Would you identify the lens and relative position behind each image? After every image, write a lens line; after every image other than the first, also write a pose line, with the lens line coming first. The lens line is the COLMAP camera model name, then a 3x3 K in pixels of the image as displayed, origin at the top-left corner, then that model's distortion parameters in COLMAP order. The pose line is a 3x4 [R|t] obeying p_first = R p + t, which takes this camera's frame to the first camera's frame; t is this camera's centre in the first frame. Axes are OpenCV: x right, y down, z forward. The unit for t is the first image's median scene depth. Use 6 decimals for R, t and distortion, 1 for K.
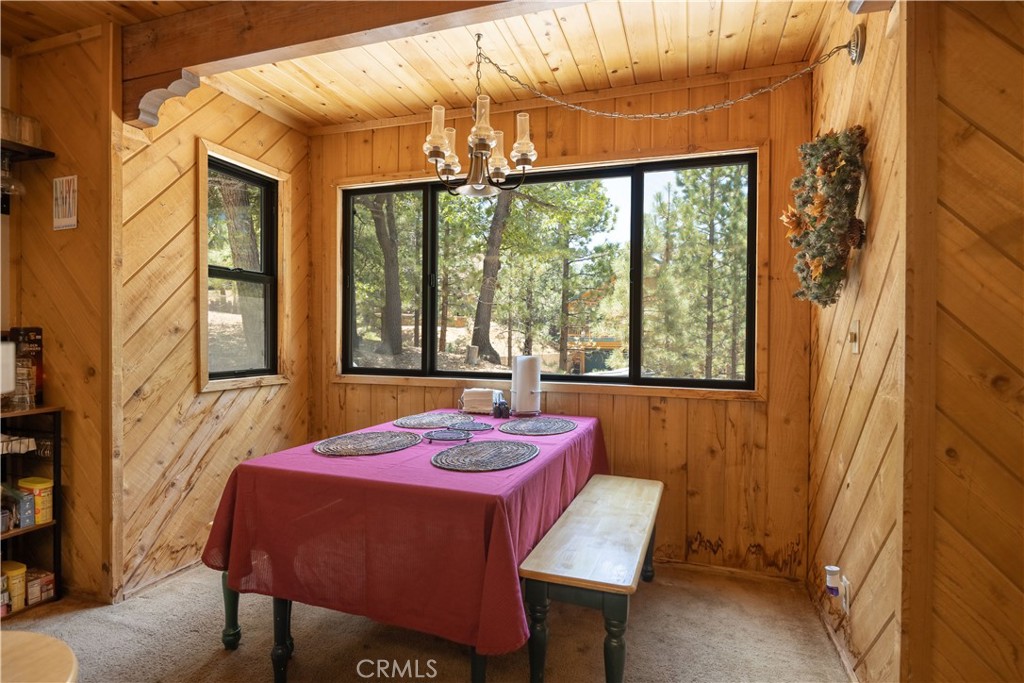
lens RADIAL K [[540.7, 0, 510.3], [0, 540.7, 344.4], [0, 0, 1]] dist [-0.006710, -0.001120]
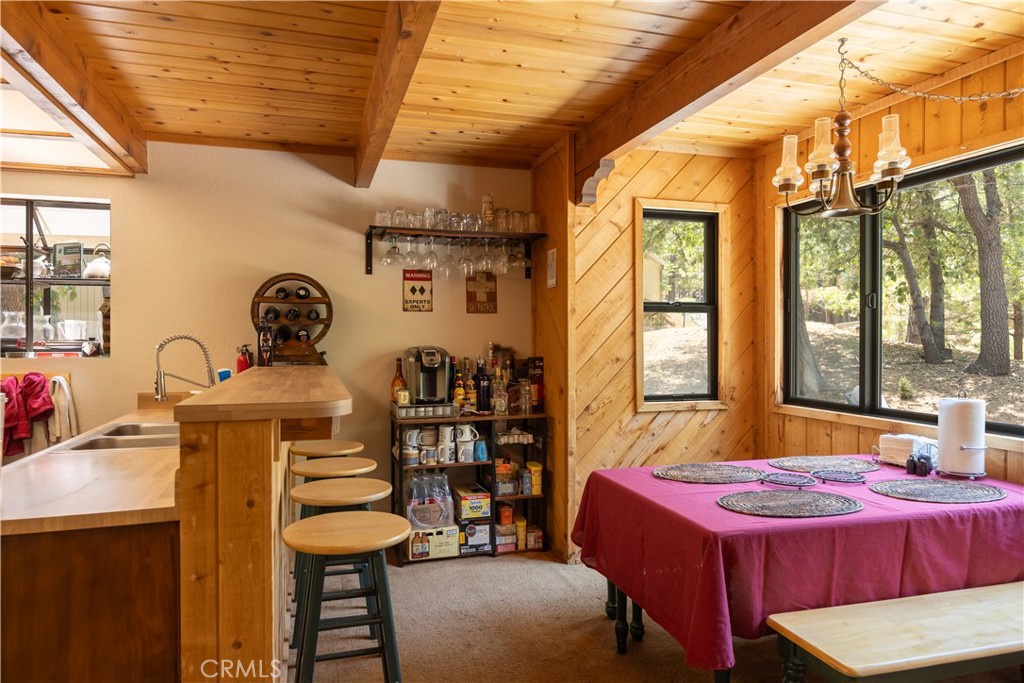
lens RADIAL K [[666.9, 0, 511.3], [0, 666.9, 343.1], [0, 0, 1]] dist [-0.007276, -0.002132]
pose [[0.575033, -0.000607, -0.818130, 0.472506], [-0.006314, 0.999967, -0.005179, -0.053810], [0.818106, 0.008144, 0.575010, -0.070587]]
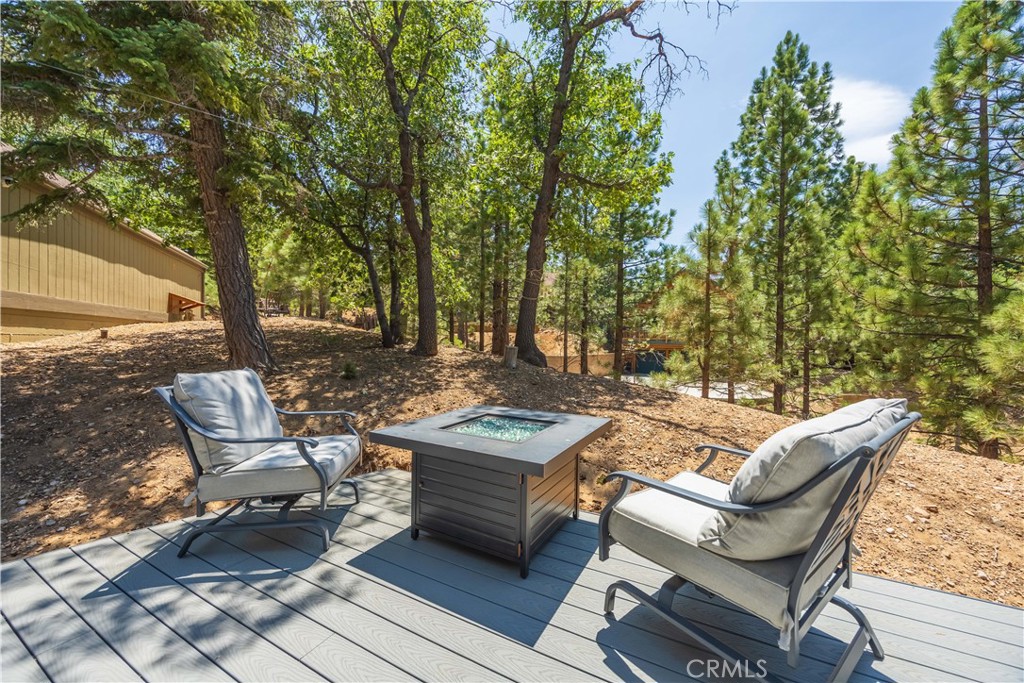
lens RADIAL K [[395.1, 0, 506.1], [0, 395.1, 346.1], [0, 0, 1]] dist [-0.007361, 0.000582]
pose [[0.984973, 0.000617, -0.172707, 0.097526], [-0.001384, 0.999990, -0.004325, 0.025666], [0.172703, 0.004499, 0.984964, 1.209377]]
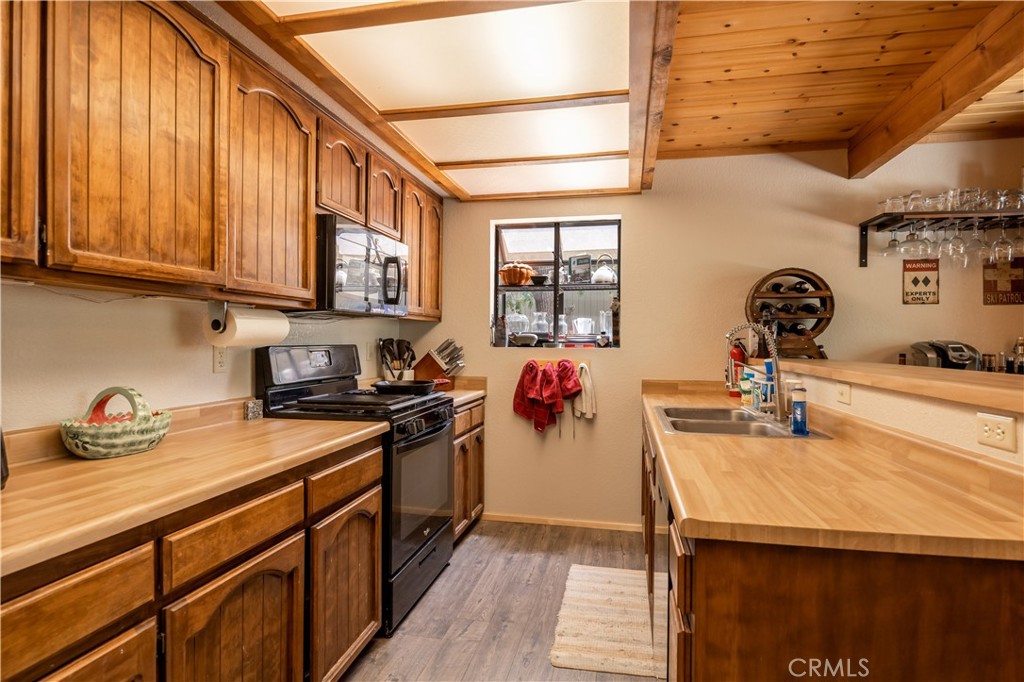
lens RADIAL K [[517.9, 0, 508.3], [0, 517.9, 344.4], [0, 0, 1]] dist [-0.003235, -0.001123]
pose [[0.107419, -0.002065, -0.994212, 0.086062], [-0.018144, 0.999827, -0.004037, -0.025146], [0.994048, 0.018473, 0.107363, -0.373440]]
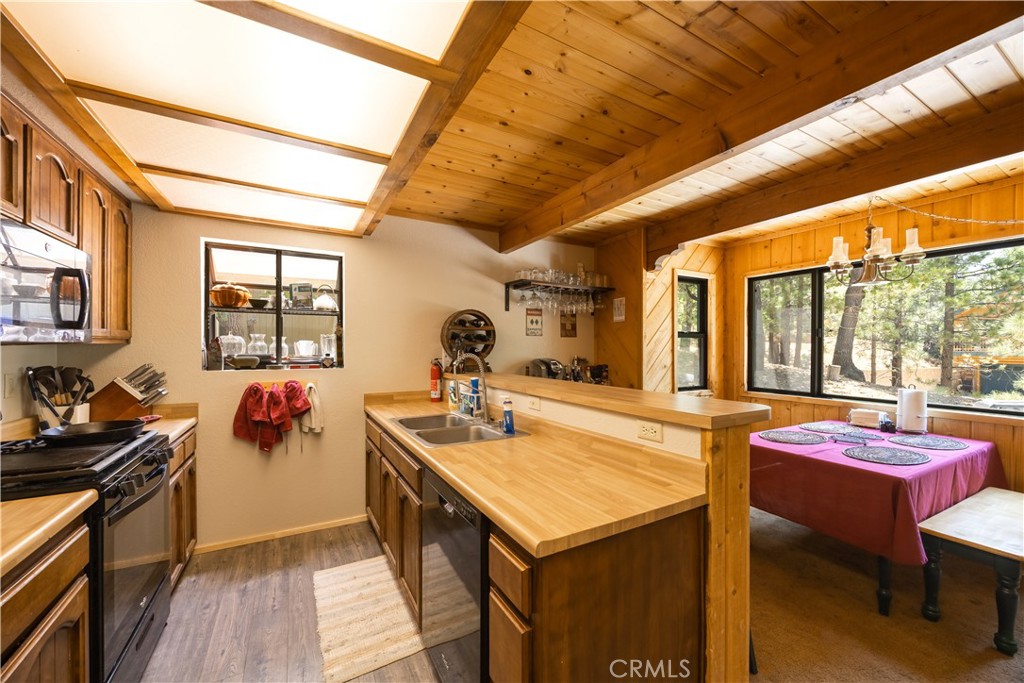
lens RADIAL K [[395.1, 0, 499.0], [0, 395.1, 349.4], [0, 0, 1]] dist [-0.007361, 0.000582]
pose [[0.730822, -0.001943, -0.682566, -0.062727], [-0.005428, 0.999948, -0.008658, -0.072547], [0.682547, 0.010033, 0.730773, -0.488149]]
